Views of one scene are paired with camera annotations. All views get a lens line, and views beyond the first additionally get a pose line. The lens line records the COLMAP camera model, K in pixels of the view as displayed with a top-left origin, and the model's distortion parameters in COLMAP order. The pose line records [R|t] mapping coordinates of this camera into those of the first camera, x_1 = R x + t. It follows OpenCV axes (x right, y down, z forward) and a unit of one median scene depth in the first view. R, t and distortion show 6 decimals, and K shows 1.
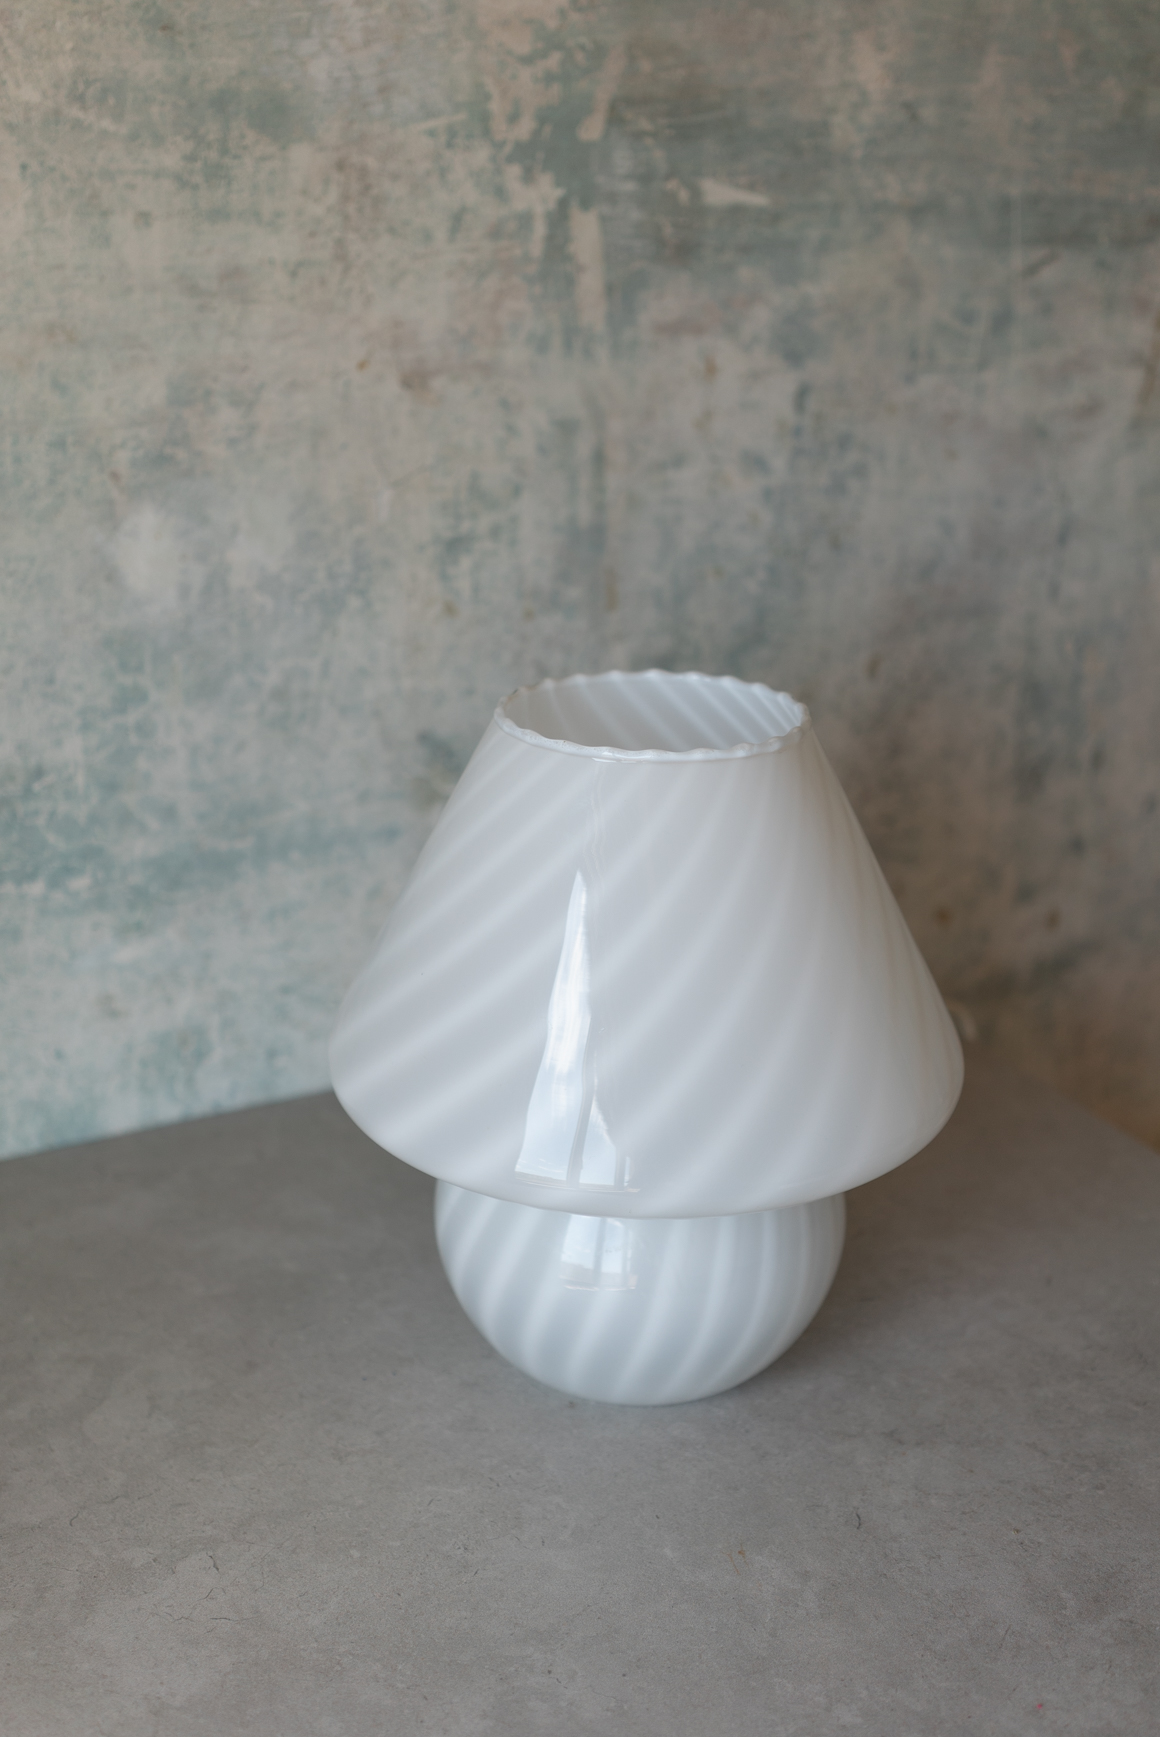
lens RADIAL K [[2234.2, 0, 608.5], [0, 2234.2, 862.2], [0, 0, 1]] dist [-0.003745, 0.000000]
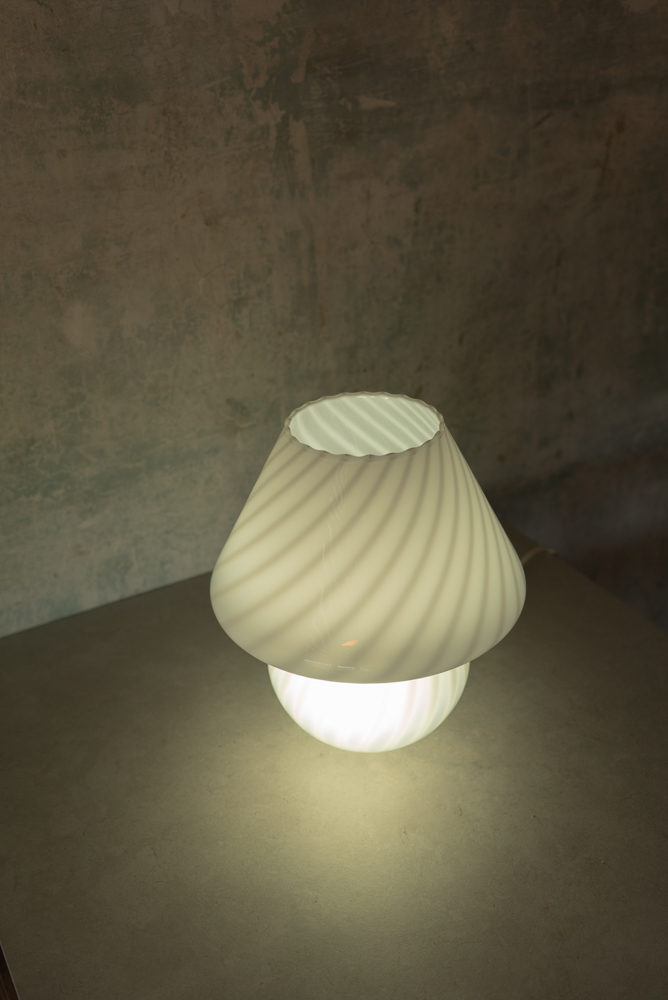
lens RADIAL K [[1198.0, 0, 357.4], [0, 1198.0, 518.2], [0, 0, 1]] dist [-0.002031, 0.000000]
pose [[0.998734, -0.049394, 0.009542, 0.014229], [0.047073, 0.984467, 0.169141, -0.133662], [-0.017748, -0.168477, 0.985546, -0.045263]]
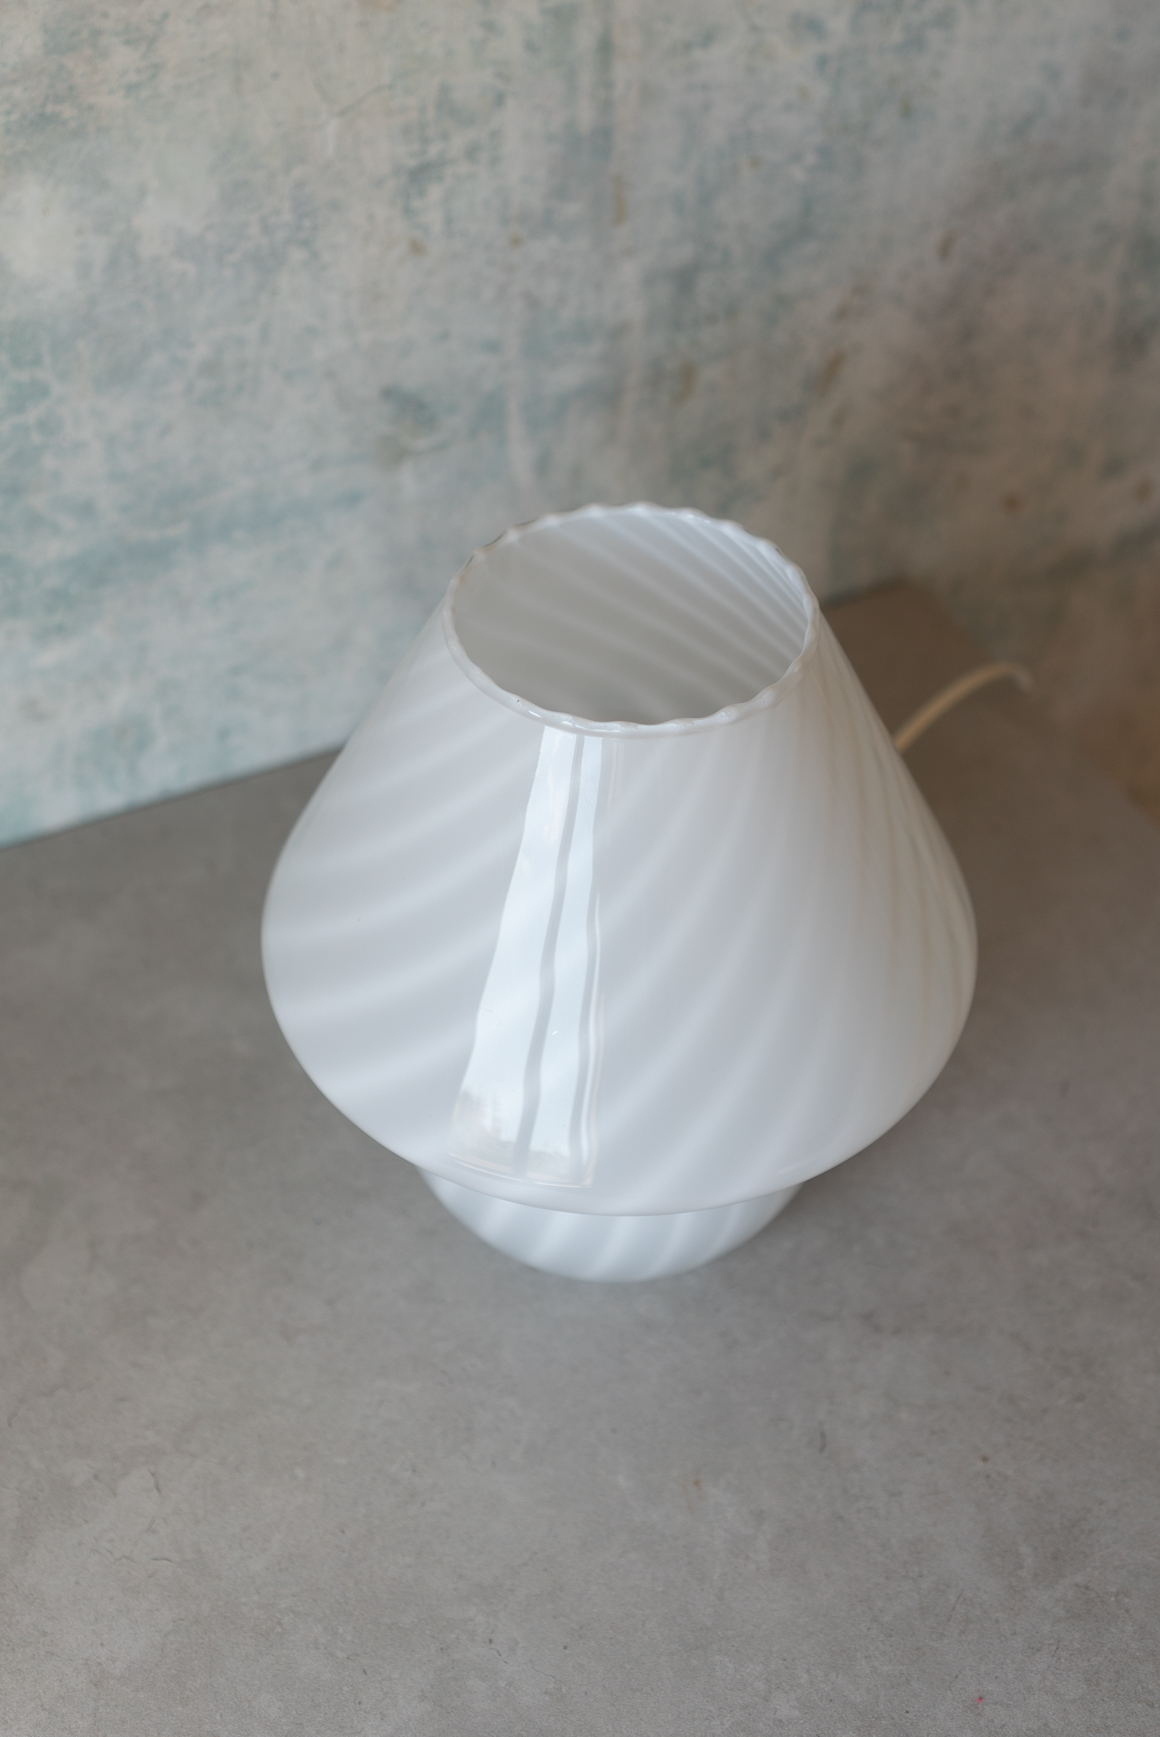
lens RADIAL K [[2464.8, 0, 624.0], [0, 2464.8, 851.0], [0, 0, 1]] dist [-0.004510, 0.000000]
pose [[0.999249, 0.033277, -0.019864, 0.030751], [-0.022493, 0.915371, 0.401982, -0.286615], [0.031559, -0.401233, 0.915432, 0.098130]]
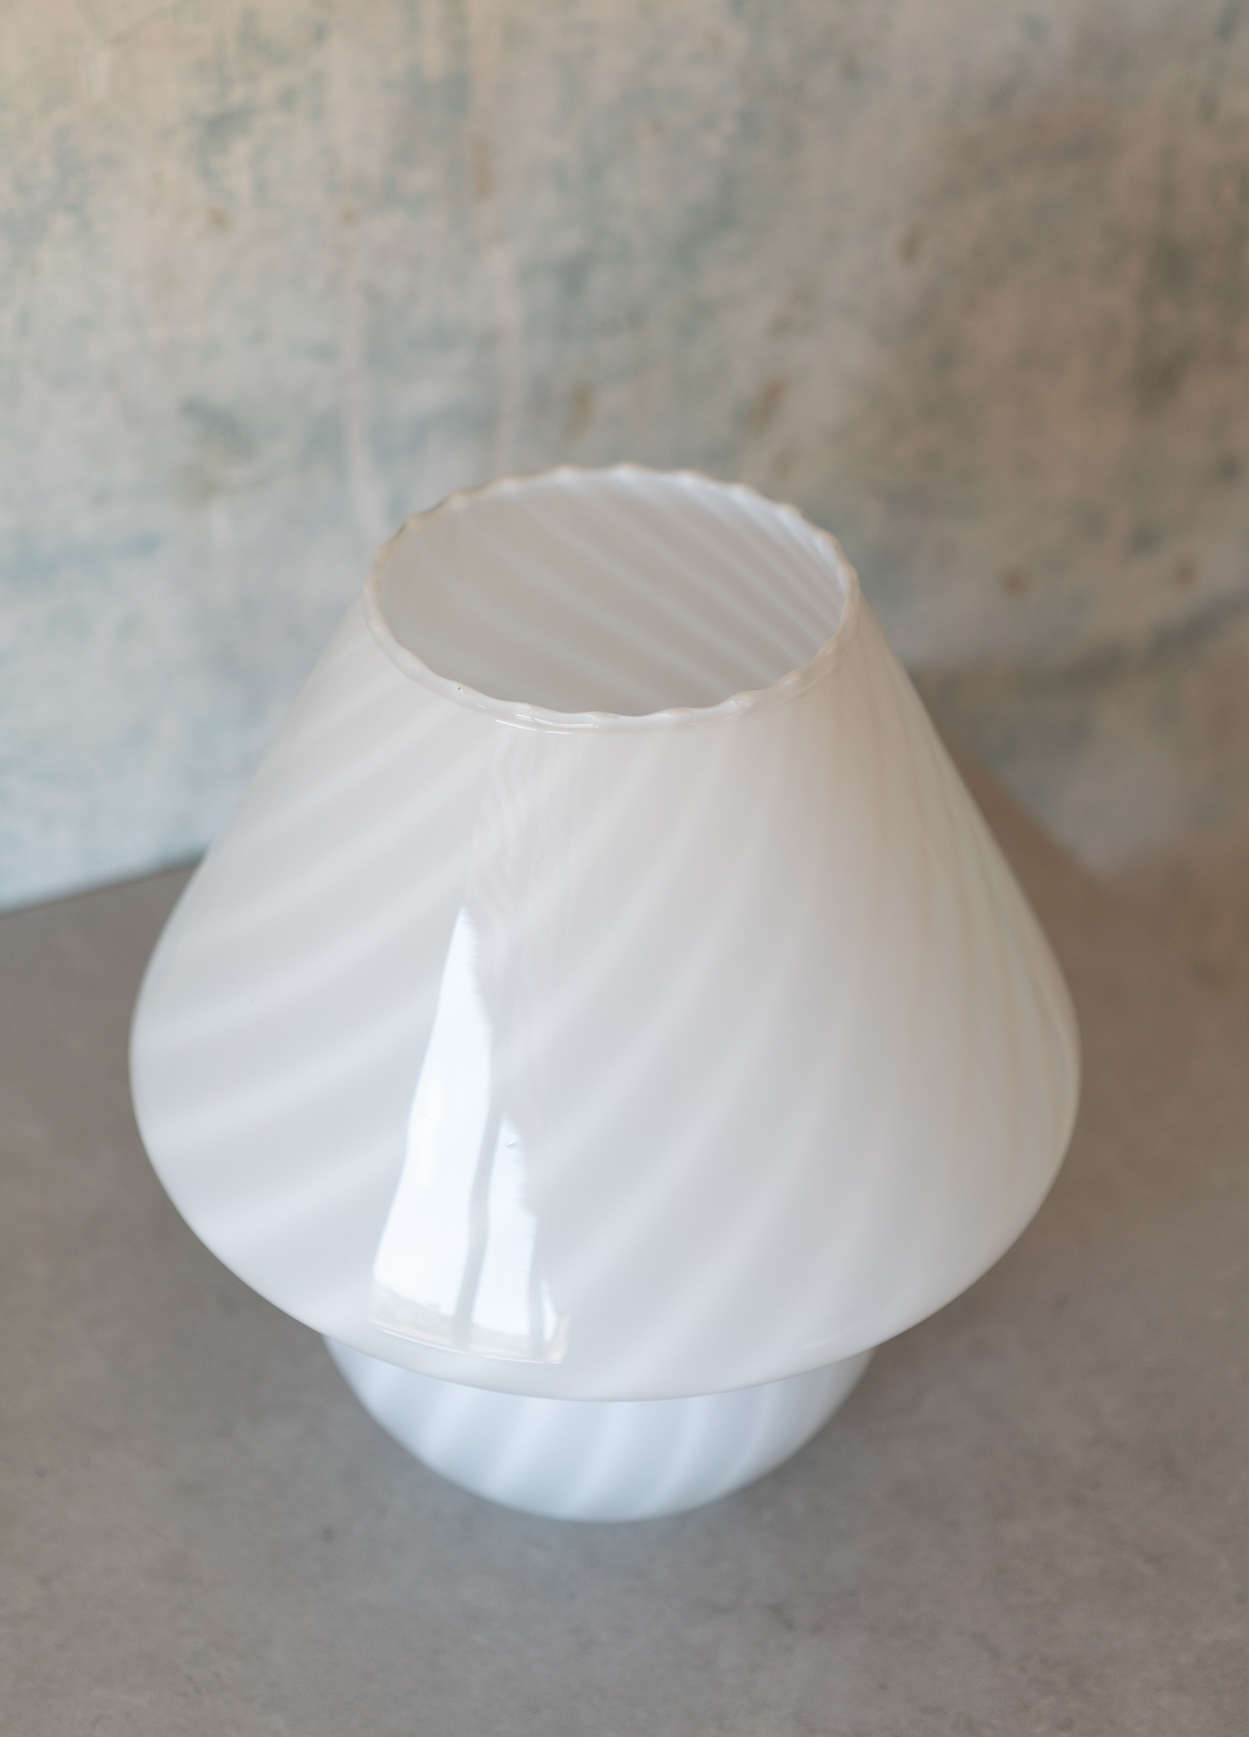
lens RADIAL K [[2854.0, 0, 619.4], [0, 2854.0, 743.6], [0, 0, 1]] dist [-0.004693, 0.000000]
pose [[0.998081, 0.030956, -0.053622, 0.097135], [-0.015408, 0.962977, 0.269143, -0.199668], [0.059968, -0.267801, 0.961606, 0.182327]]
